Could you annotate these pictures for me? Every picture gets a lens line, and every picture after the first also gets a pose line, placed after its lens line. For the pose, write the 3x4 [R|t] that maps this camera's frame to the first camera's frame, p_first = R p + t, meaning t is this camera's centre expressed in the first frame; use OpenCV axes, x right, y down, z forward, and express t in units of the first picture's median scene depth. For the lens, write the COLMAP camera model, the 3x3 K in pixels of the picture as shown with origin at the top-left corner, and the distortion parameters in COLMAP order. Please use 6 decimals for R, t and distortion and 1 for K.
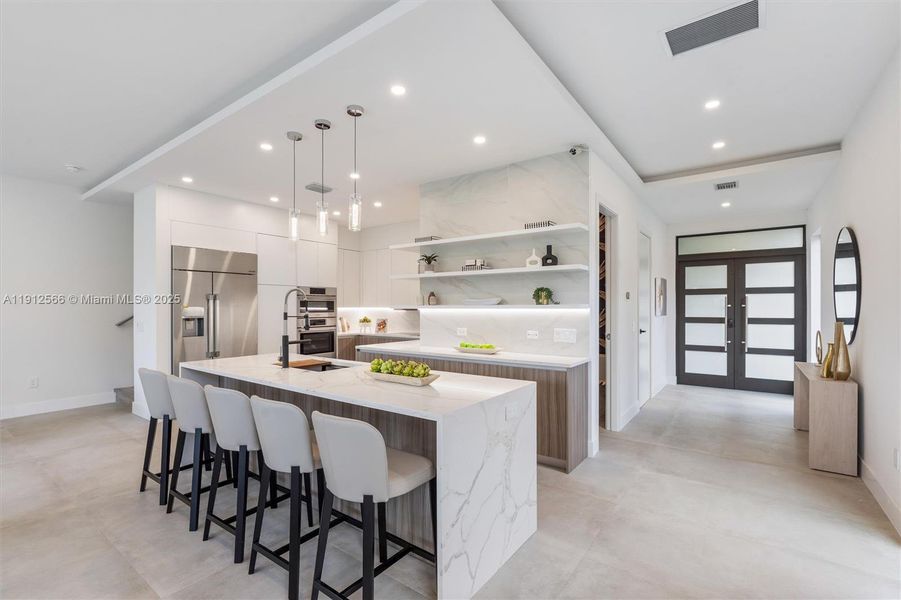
lens RADIAL K [[410.4, 0, 463.4], [0, 410.4, 305.4], [0, 0, 1]] dist [-0.005832, 0.000341]
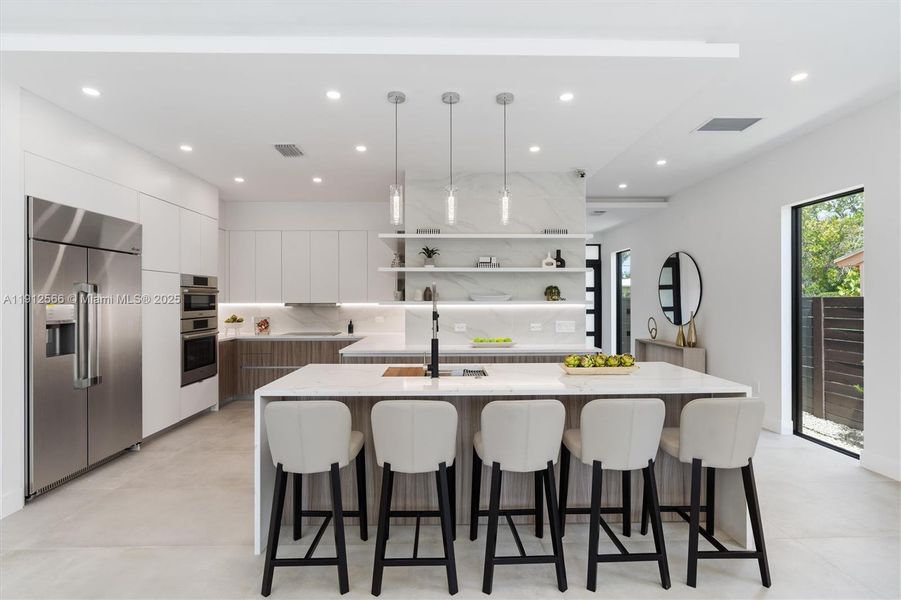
lens RADIAL K [[410.4, 0, 452.6], [0, 410.4, 301.8], [0, 0, 1]] dist [-0.005832, 0.000341]
pose [[0.798914, -0.004217, 0.601430, -0.628903], [-0.000551, 0.999970, 0.007742, -0.006592], [-0.601445, -0.006517, 0.798888, 0.211576]]
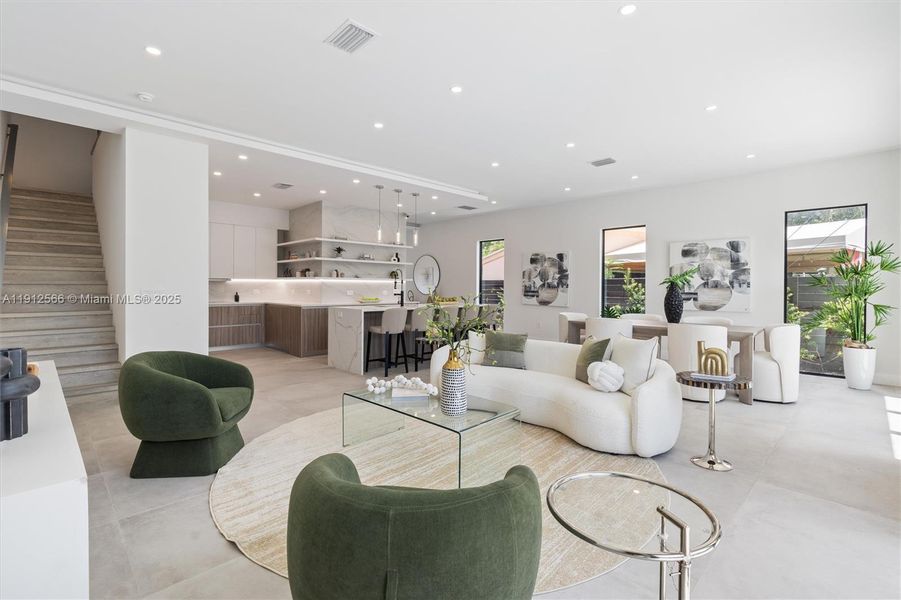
lens RADIAL K [[410.4, 0, 453.5], [0, 410.4, 289.3], [0, 0, 1]] dist [-0.005832, 0.000341]
pose [[0.148131, -0.006103, 0.988949, -1.720730], [-0.008964, 0.999932, 0.007513, 0.031528], [-0.988927, -0.009978, 0.148066, 0.293967]]
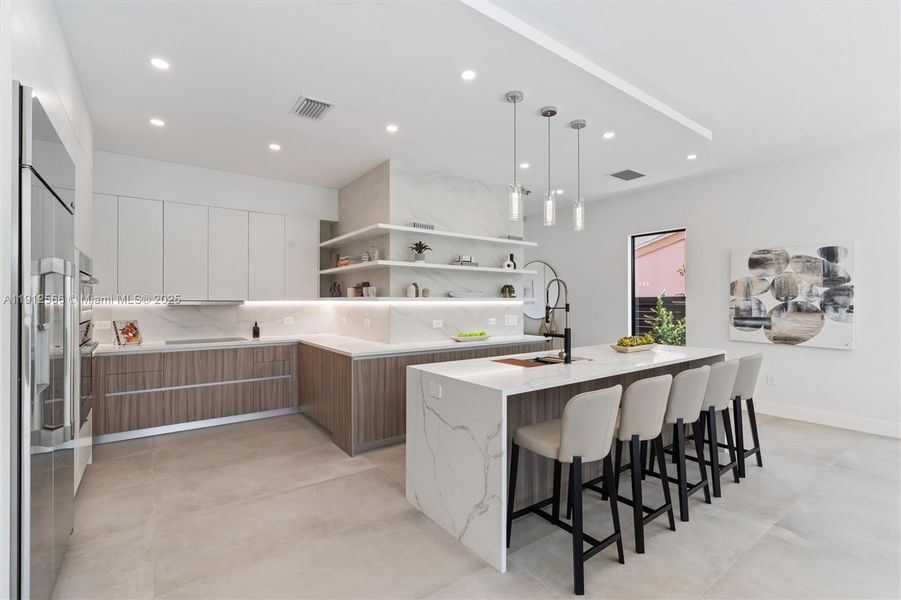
lens RADIAL K [[410.4, 0, 444.5], [0, 410.4, 296.8], [0, 0, 1]] dist [-0.005832, 0.000341]
pose [[0.312262, 0.011285, 0.949929, -0.974353], [-0.002146, 0.999935, -0.011174, 0.008958], [-0.949993, 0.001450, 0.312266, 0.673531]]
